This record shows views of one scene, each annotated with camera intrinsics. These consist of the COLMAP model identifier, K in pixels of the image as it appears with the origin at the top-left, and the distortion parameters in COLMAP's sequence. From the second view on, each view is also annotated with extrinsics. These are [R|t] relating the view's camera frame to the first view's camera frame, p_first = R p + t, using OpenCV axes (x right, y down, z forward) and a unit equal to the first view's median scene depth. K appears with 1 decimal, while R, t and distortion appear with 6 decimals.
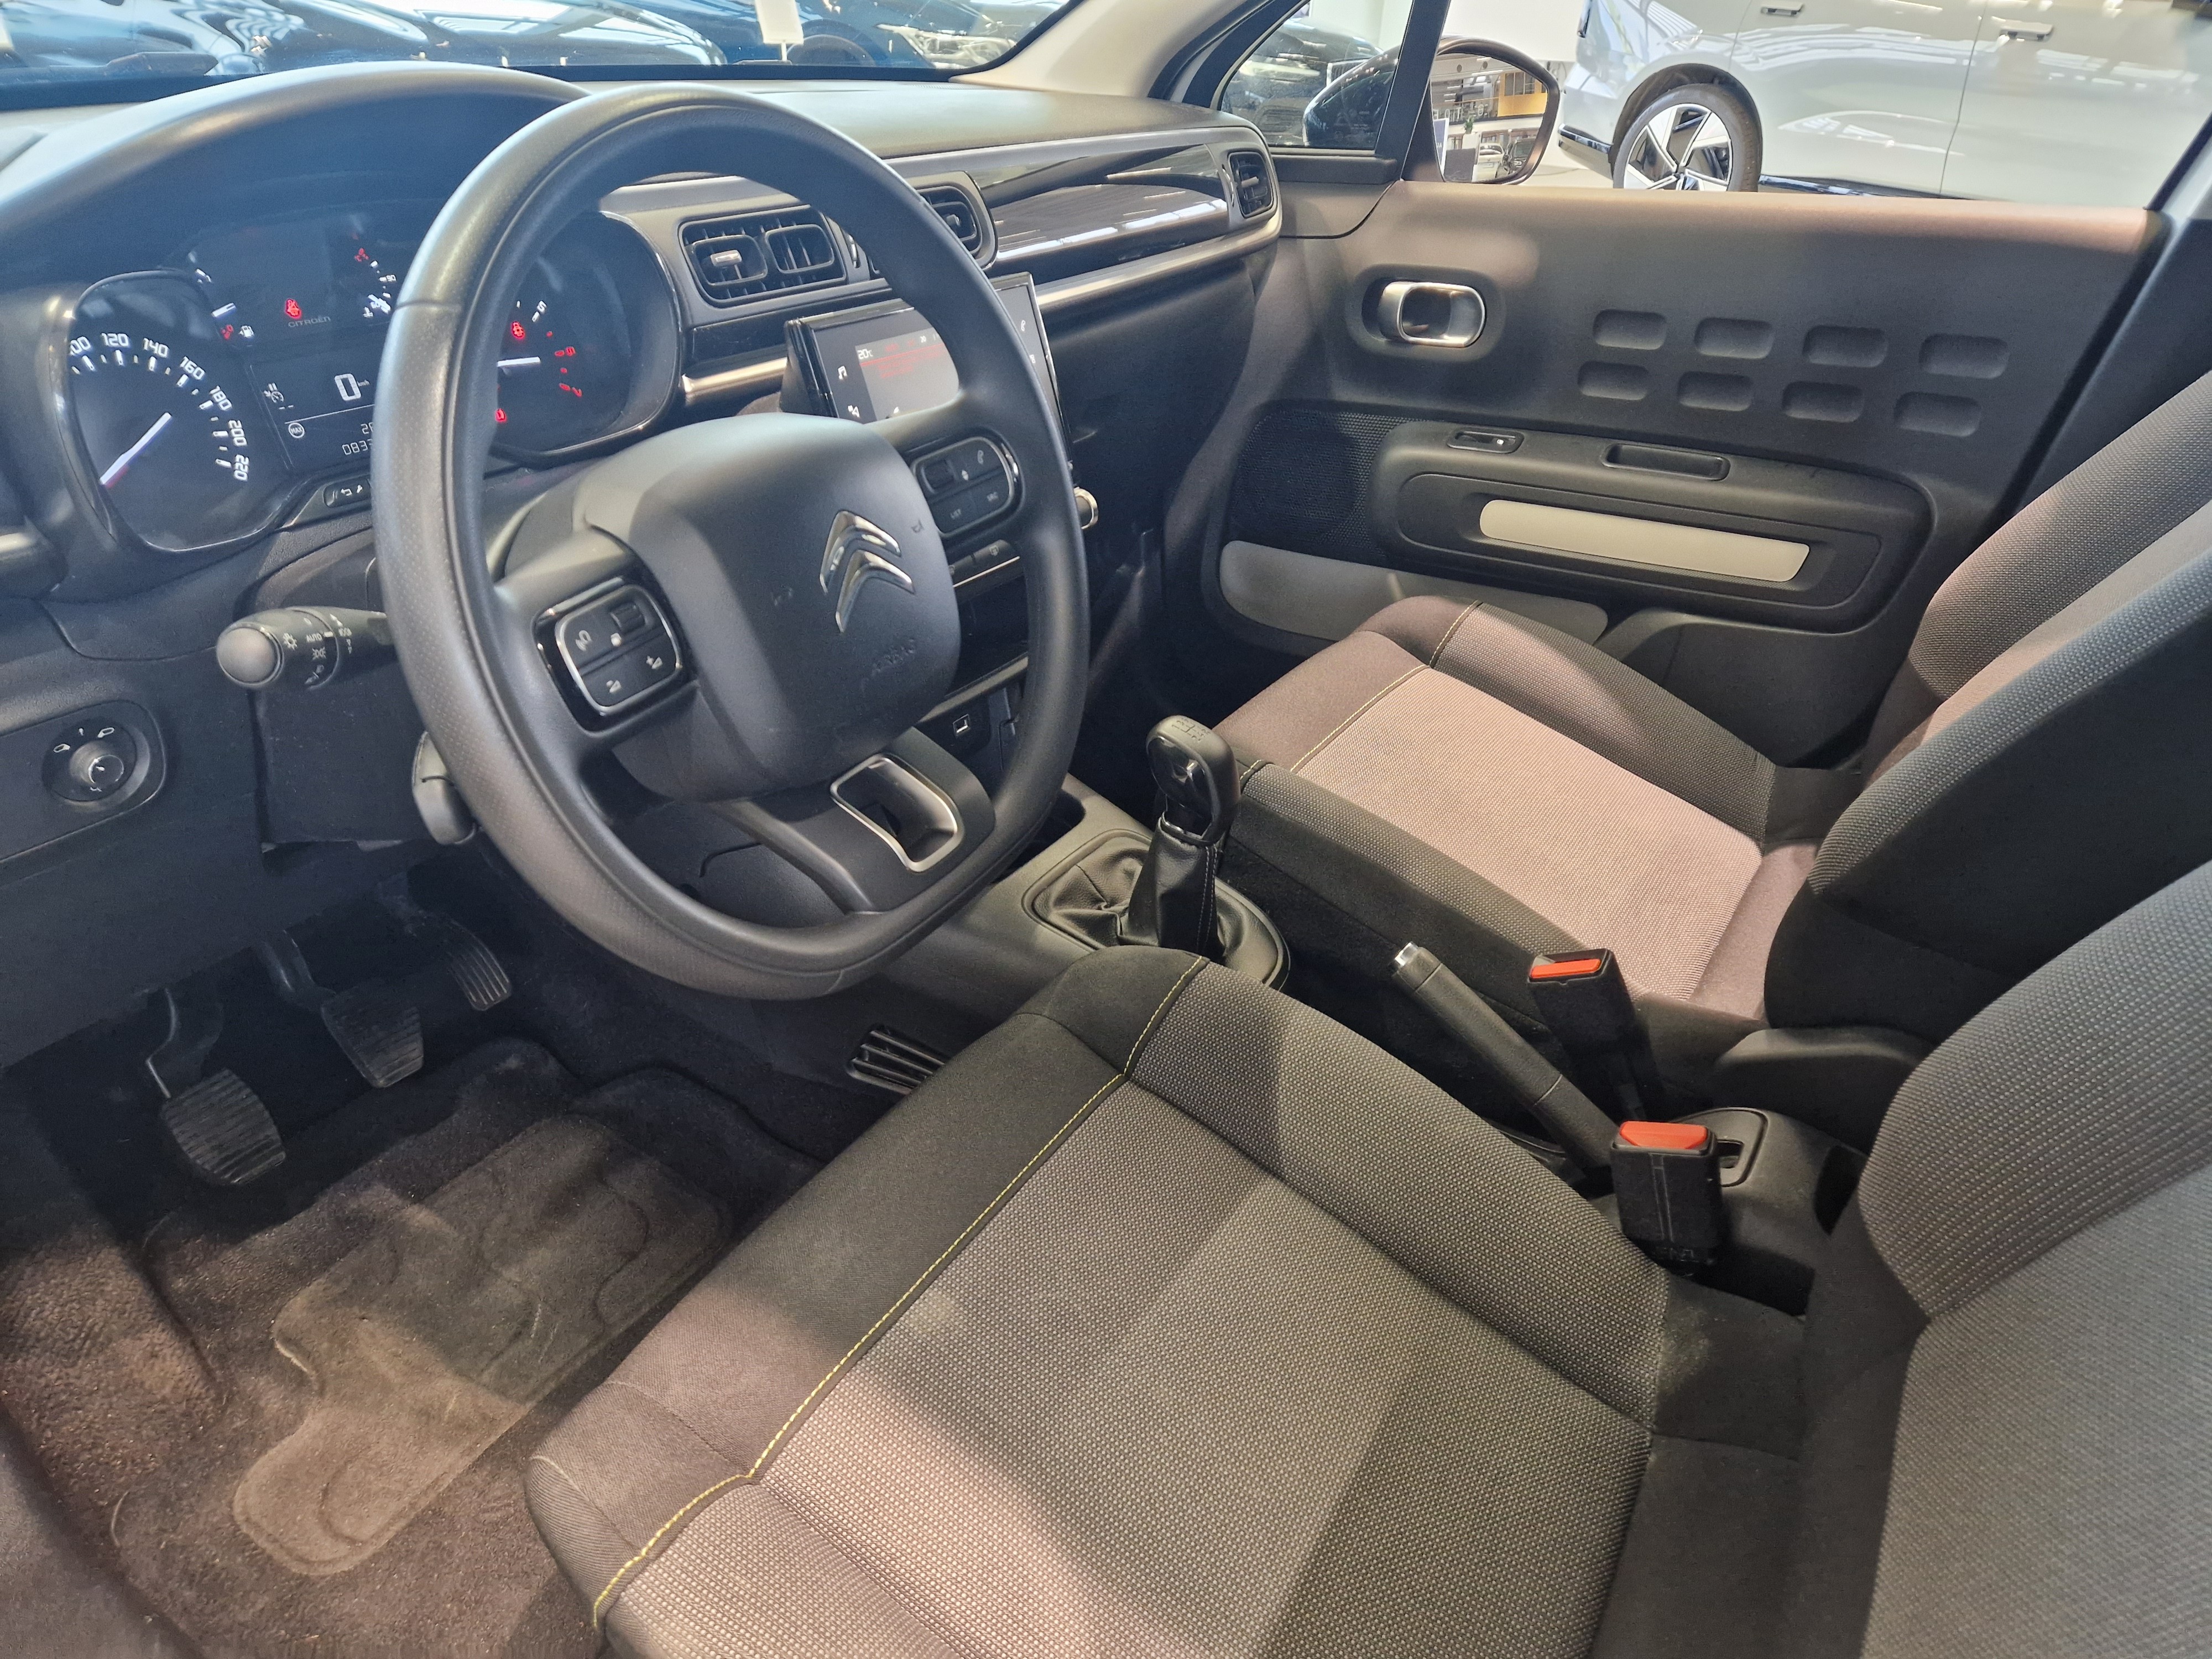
lens RADIAL K [[1460.0, 0, 1120.8], [0, 1460.0, 850.6], [0, 0, 1]] dist [0.051488, -0.054574]
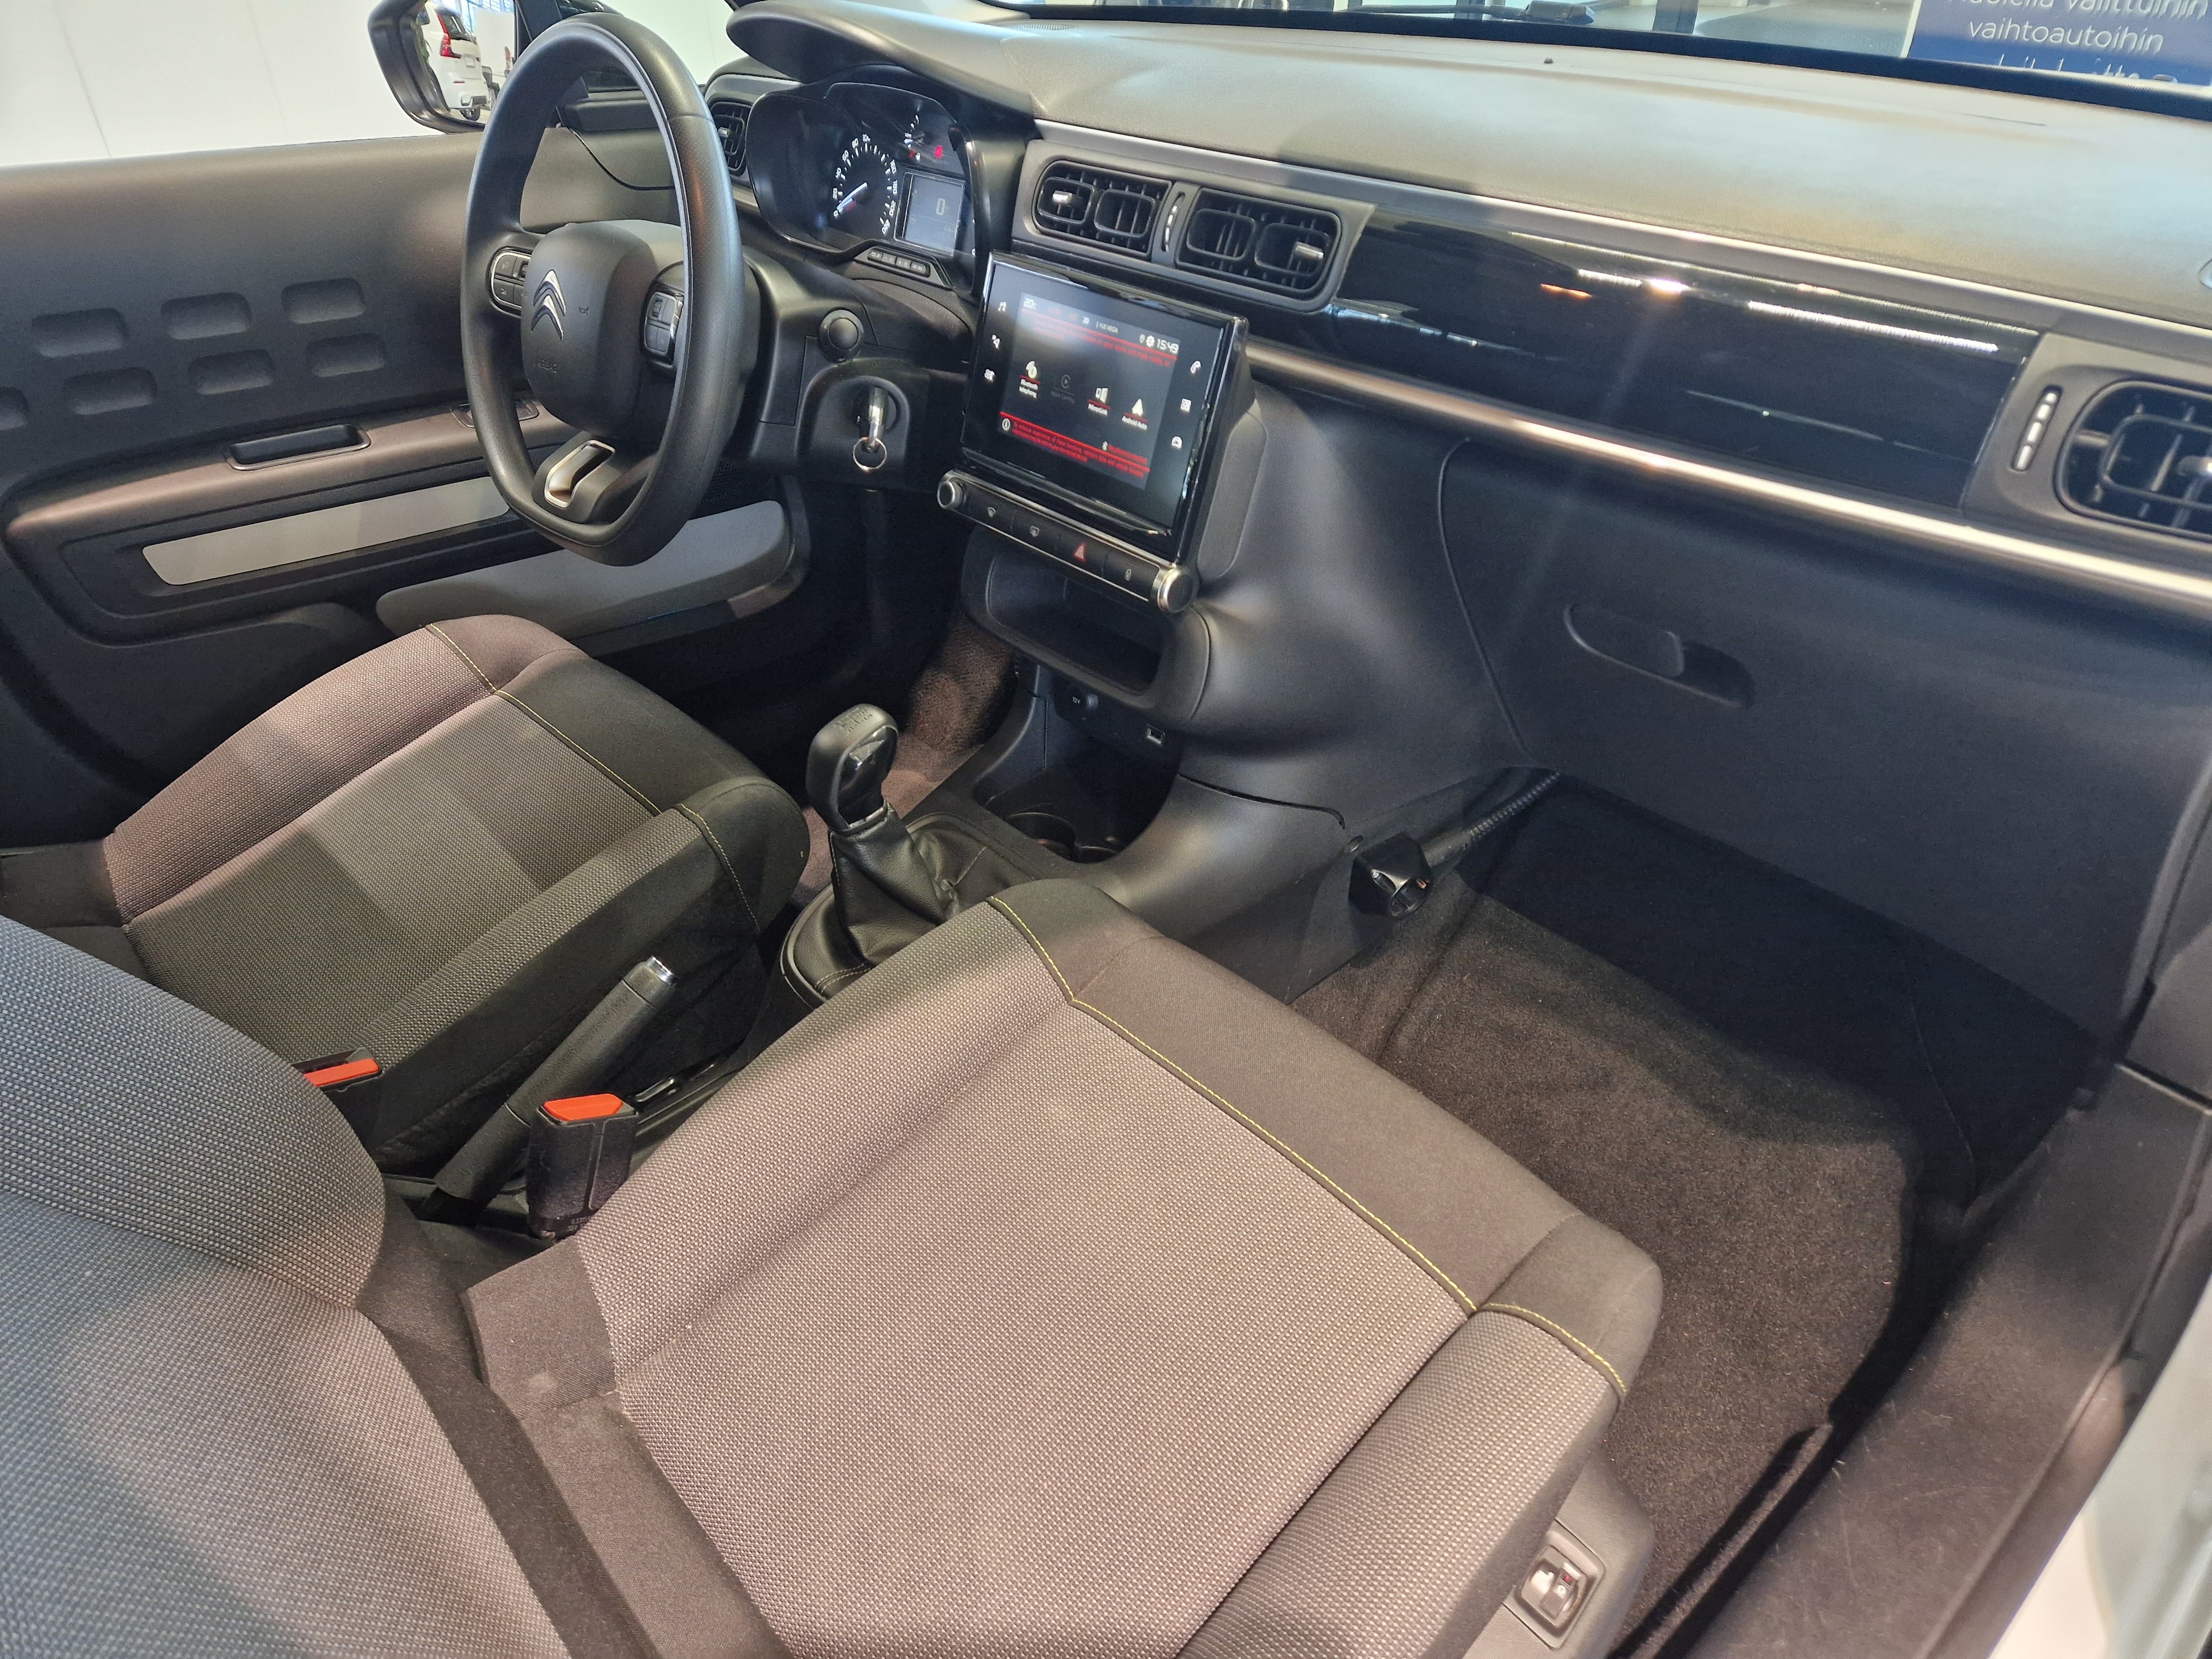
lens RADIAL K [[1460.0, 0, 1120.8], [0, 1460.0, 850.6], [0, 0, 1]] dist [0.051488, -0.054574]
pose [[-0.267051, 0.524313, -0.808566, 0.954607], [-0.489054, 0.649232, 0.582516, -0.778215], [0.830368, 0.550994, 0.083040, 1.239452]]
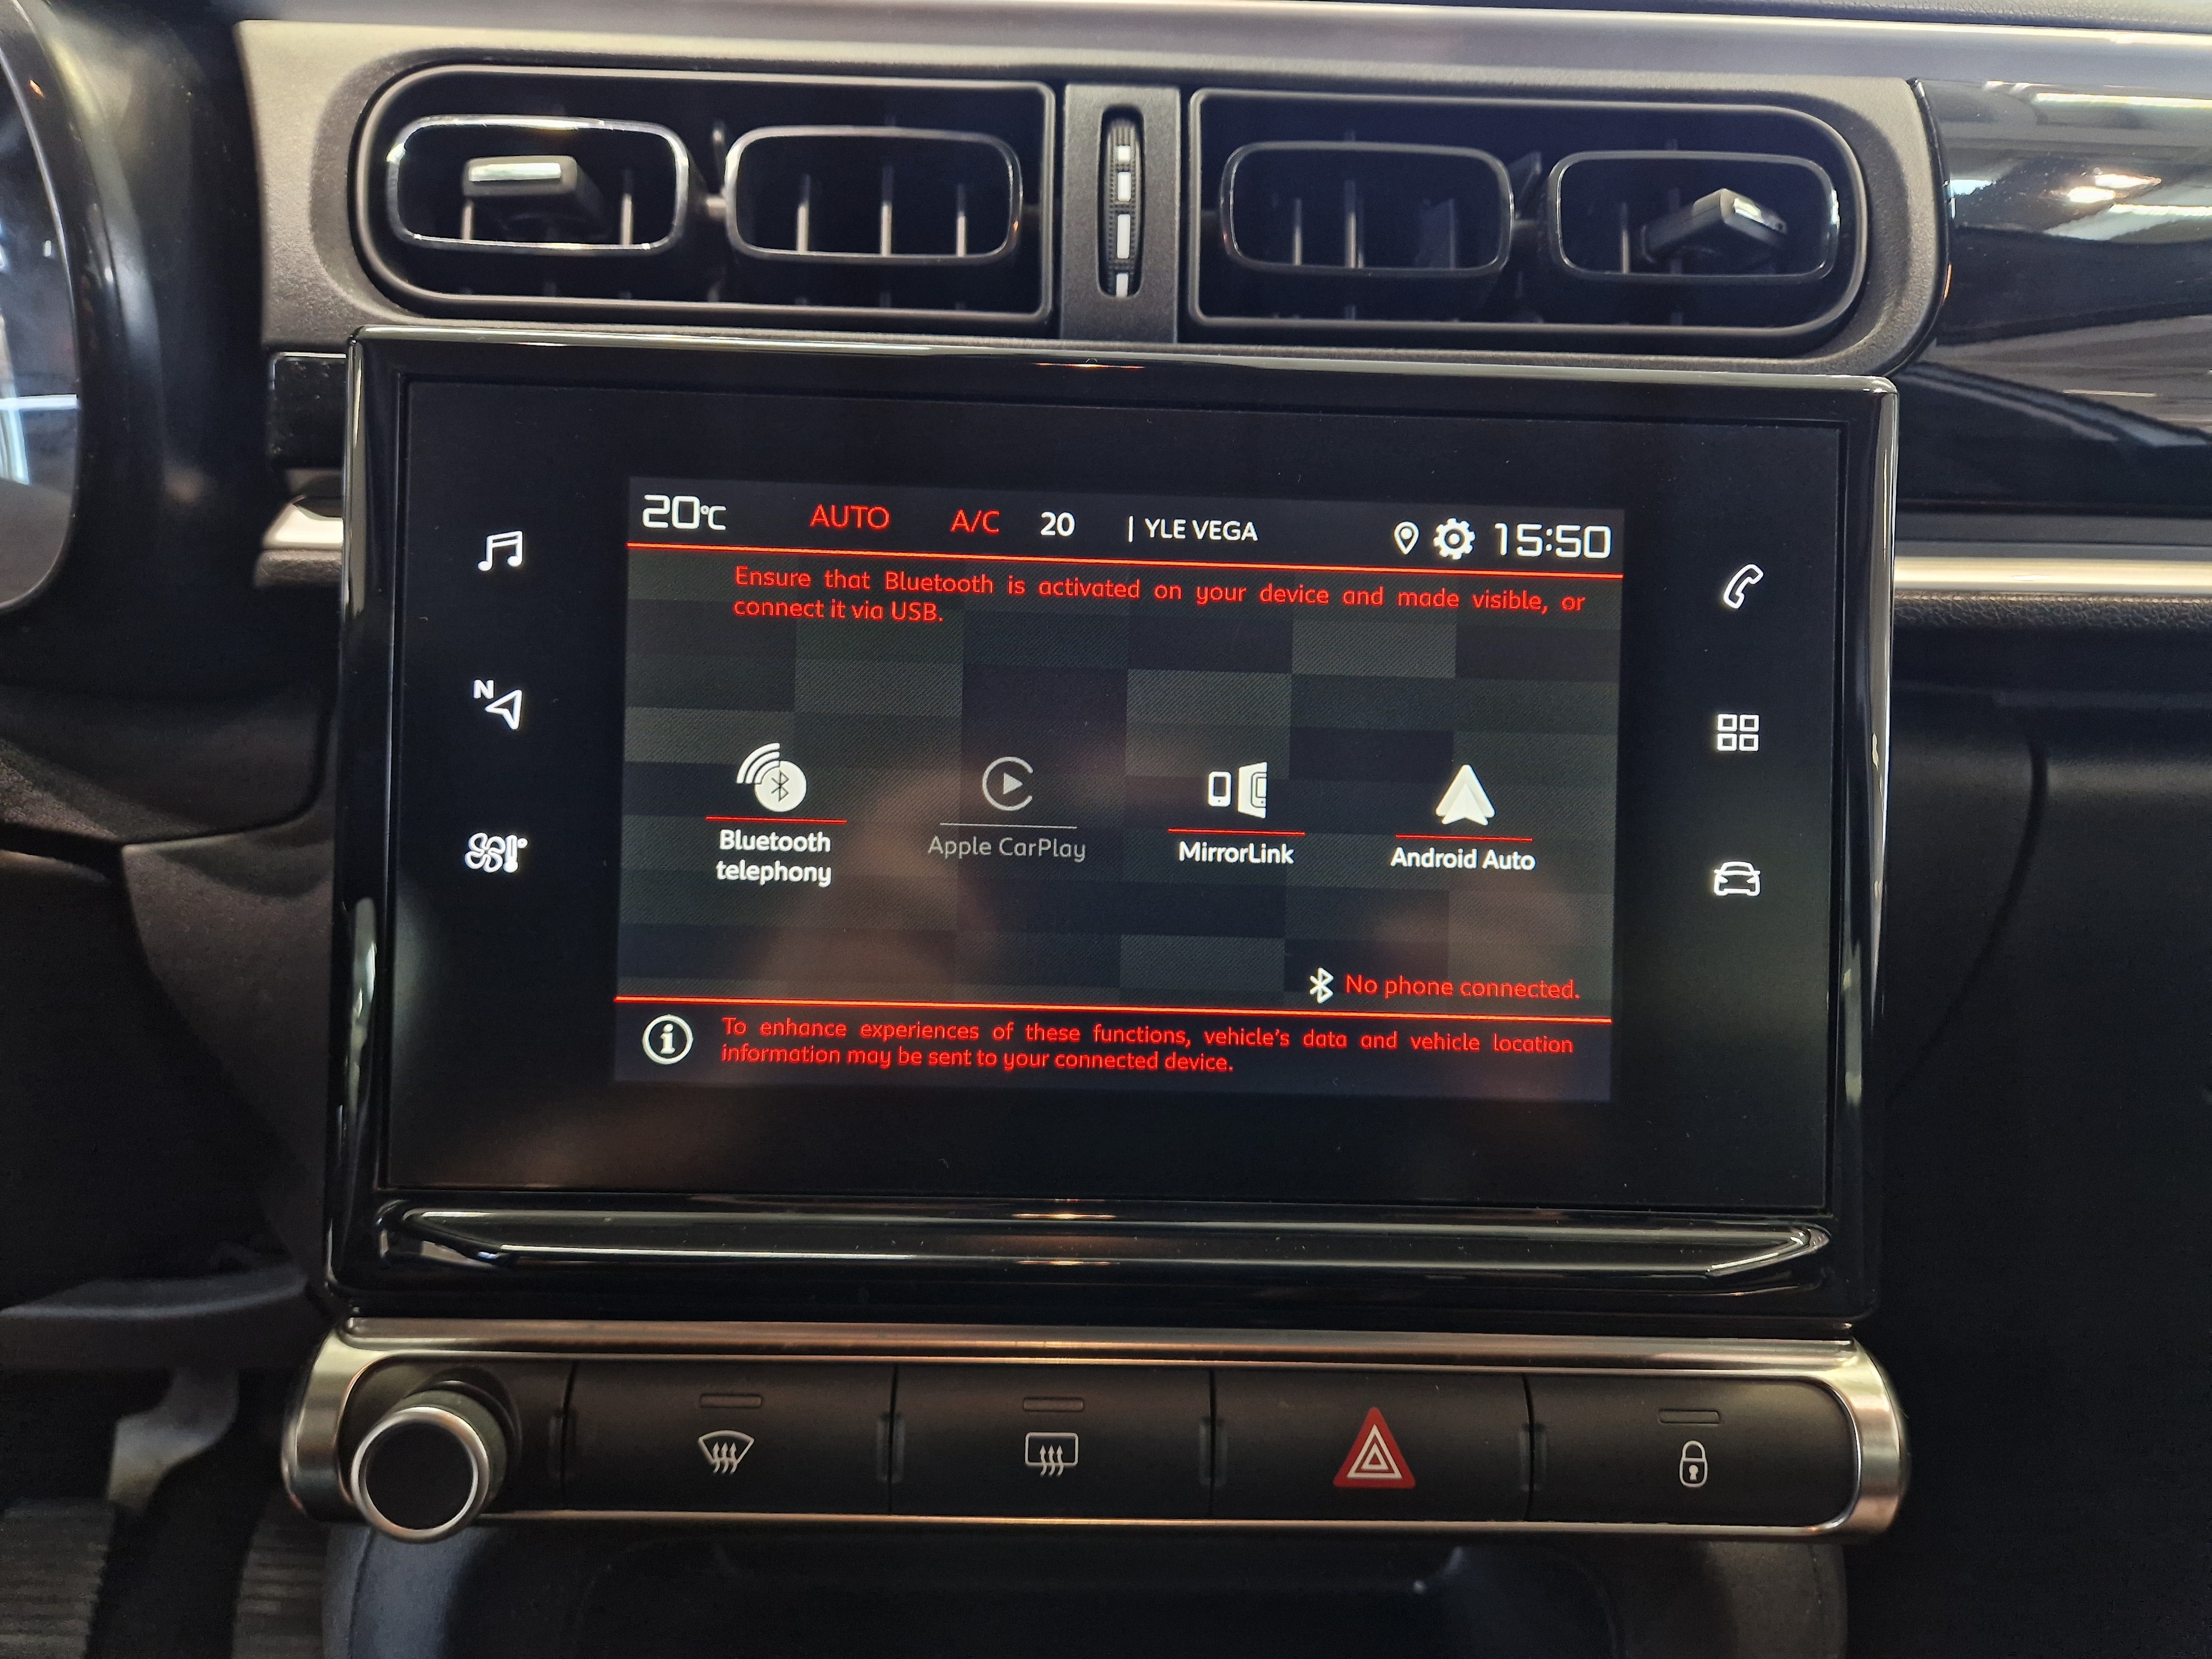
lens RADIAL K [[1460.0, 0, 1120.8], [0, 1460.0, 850.6], [0, 0, 1]] dist [0.051488, -0.054574]
pose [[0.560801, 0.255257, -0.787621, 0.080977], [-0.434664, 0.900419, -0.017675, -0.326602], [0.704677, 0.352263, 0.615907, 0.957464]]
